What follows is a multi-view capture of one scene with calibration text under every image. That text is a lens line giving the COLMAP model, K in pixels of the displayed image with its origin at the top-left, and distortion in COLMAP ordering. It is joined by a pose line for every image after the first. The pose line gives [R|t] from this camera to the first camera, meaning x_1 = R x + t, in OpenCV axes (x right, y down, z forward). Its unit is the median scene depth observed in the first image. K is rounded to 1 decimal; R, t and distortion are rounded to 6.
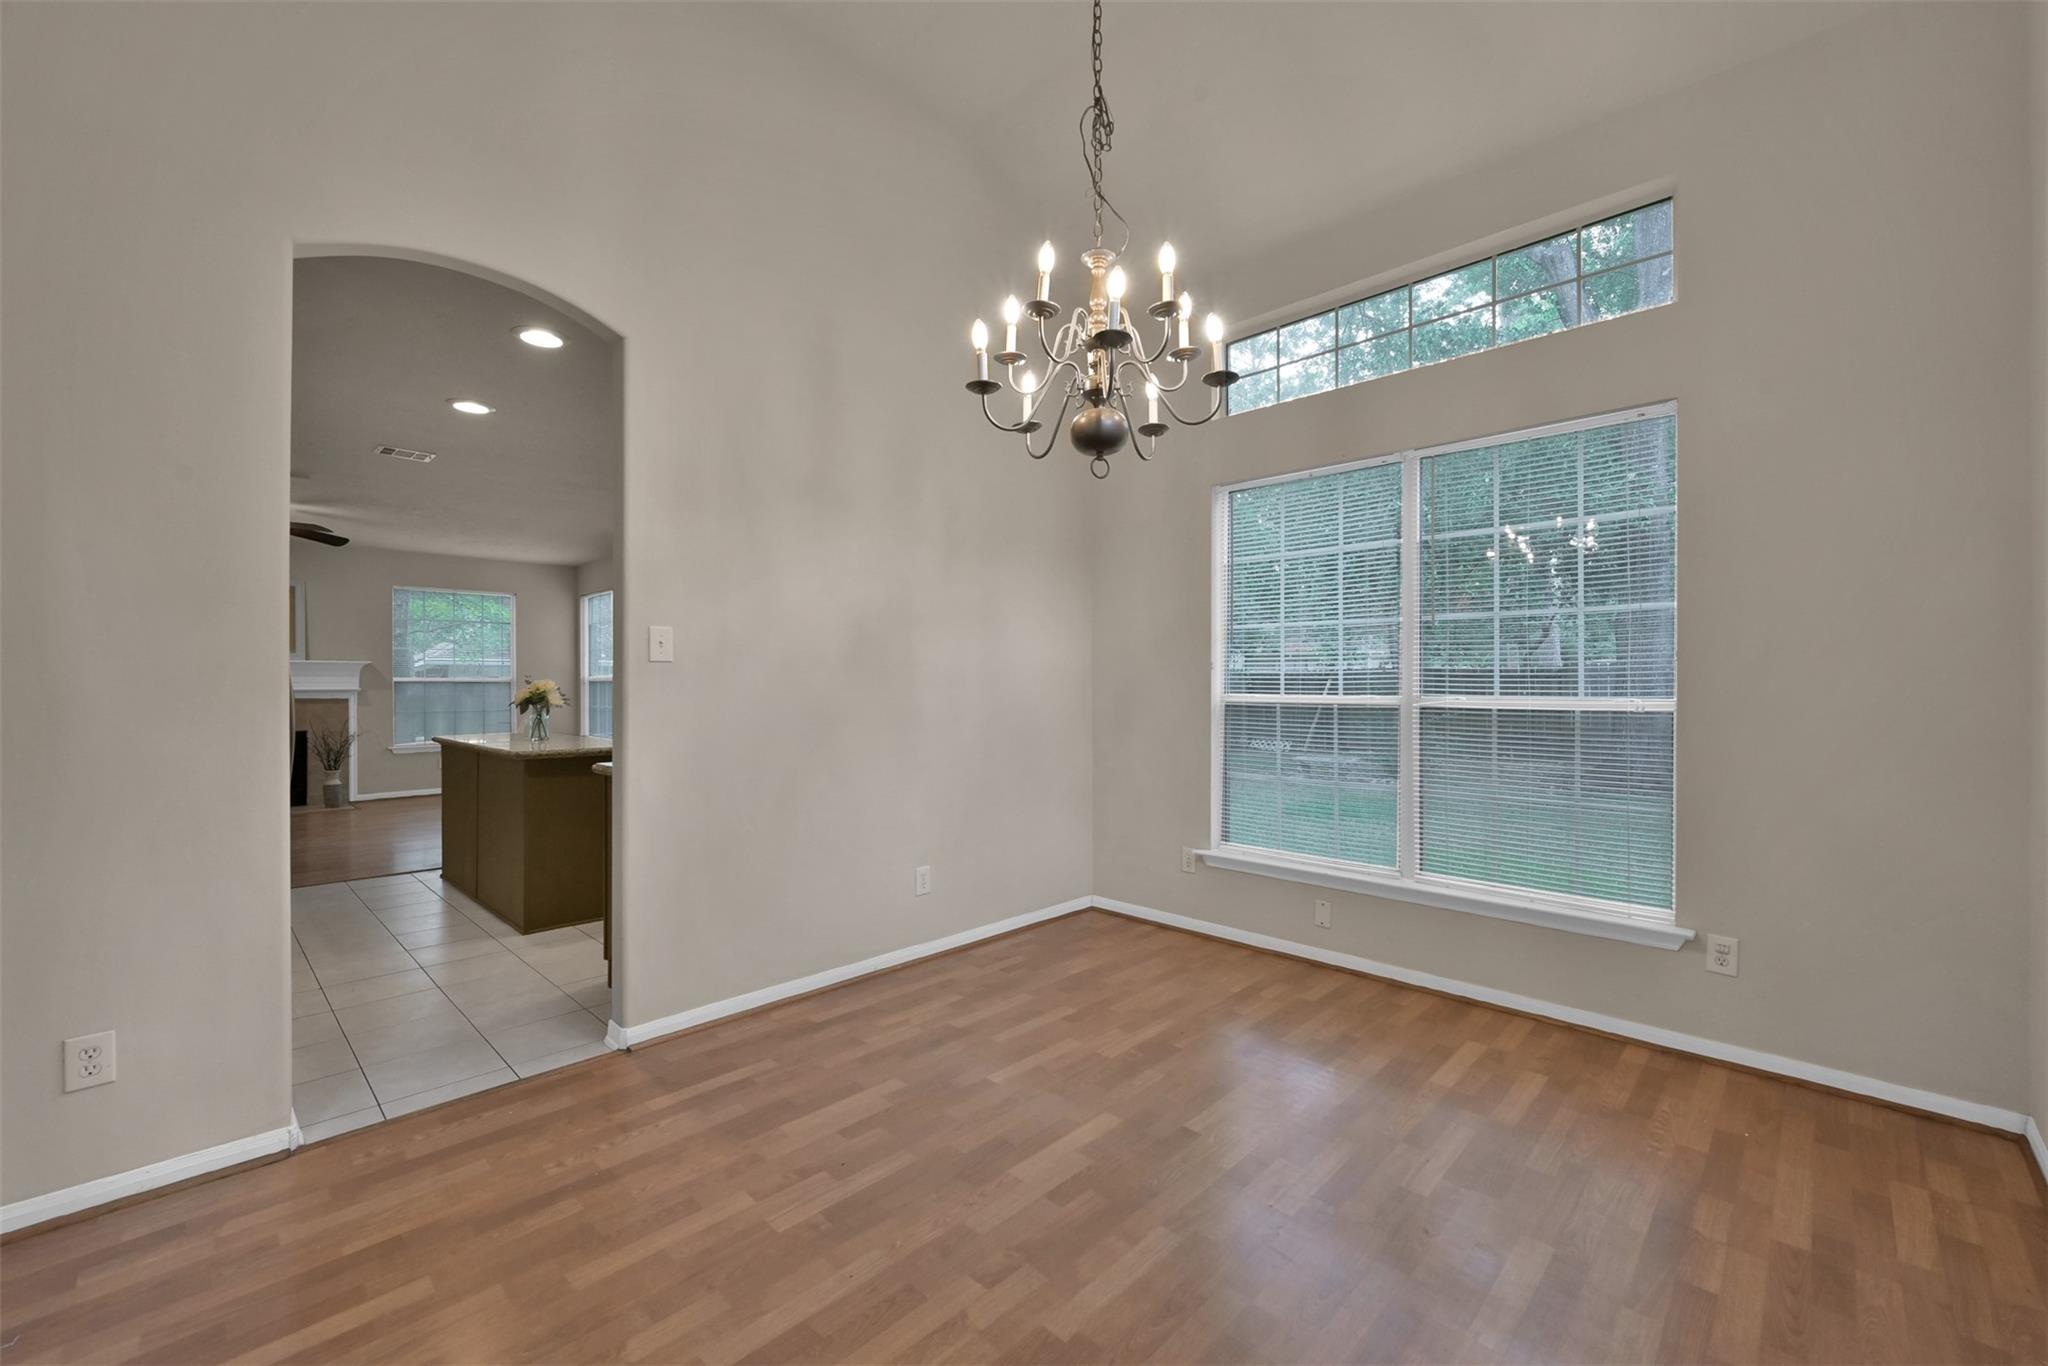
lens RADIAL K [[805.3, 0, 1021.3], [0, 805.3, 696.3], [0, 0, 1]] dist [0.010967, -0.000042]
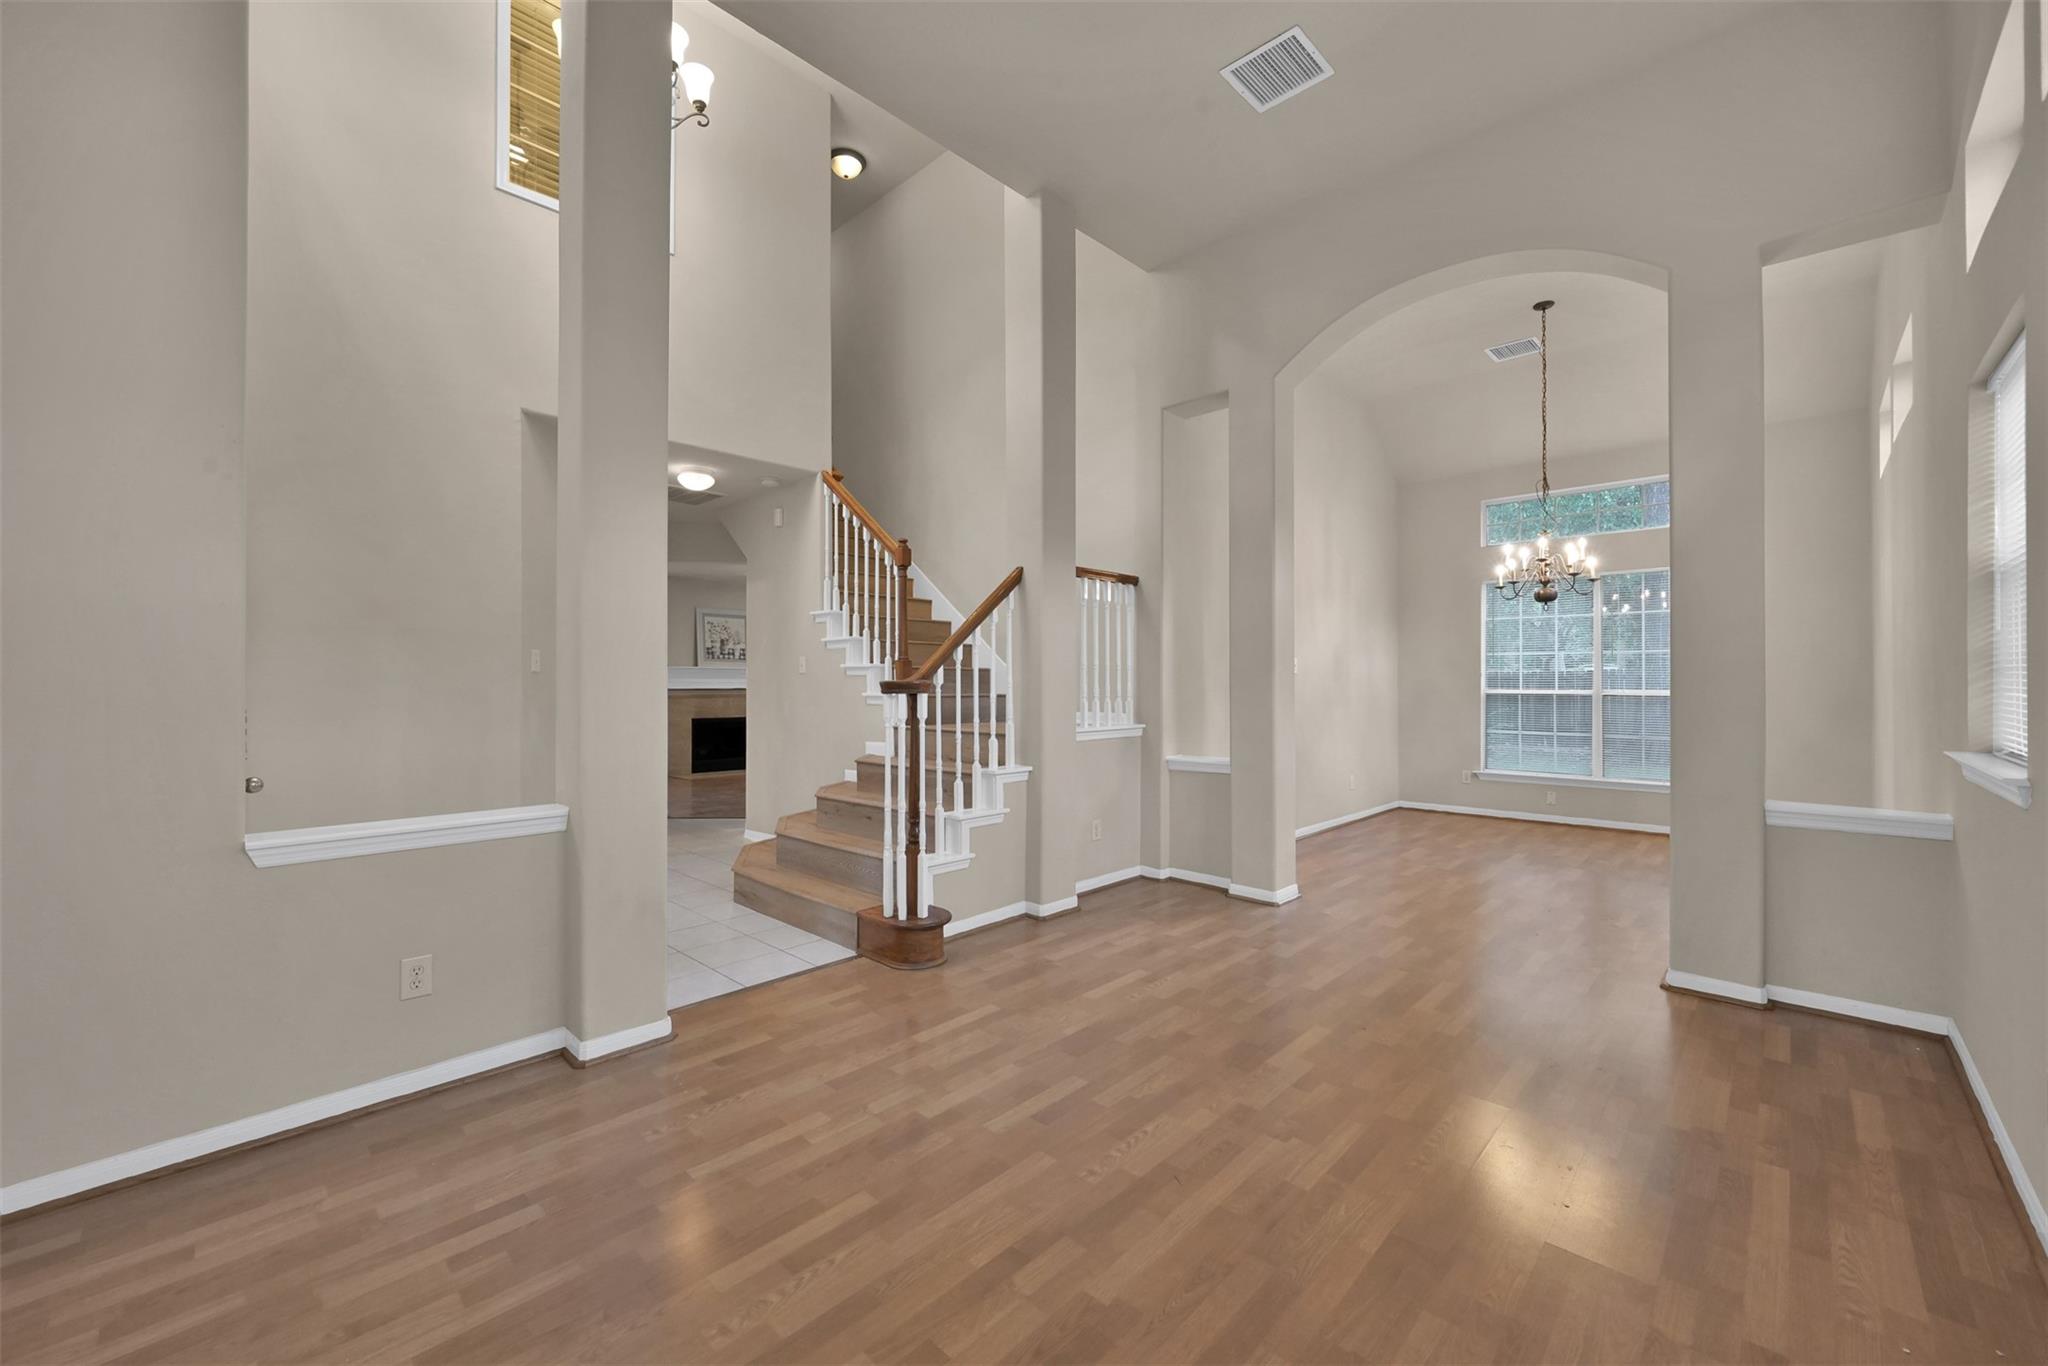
lens RADIAL K [[805.3, 0, 1053.1], [0, 805.3, 681.0], [0, 0, 1]] dist [0.010967, -0.000042]
pose [[0.999313, -0.005128, 0.036715, -0.388558], [0.005499, 0.999935, -0.010008, -0.003279], [-0.036661, 0.010203, 0.999276, -0.402124]]
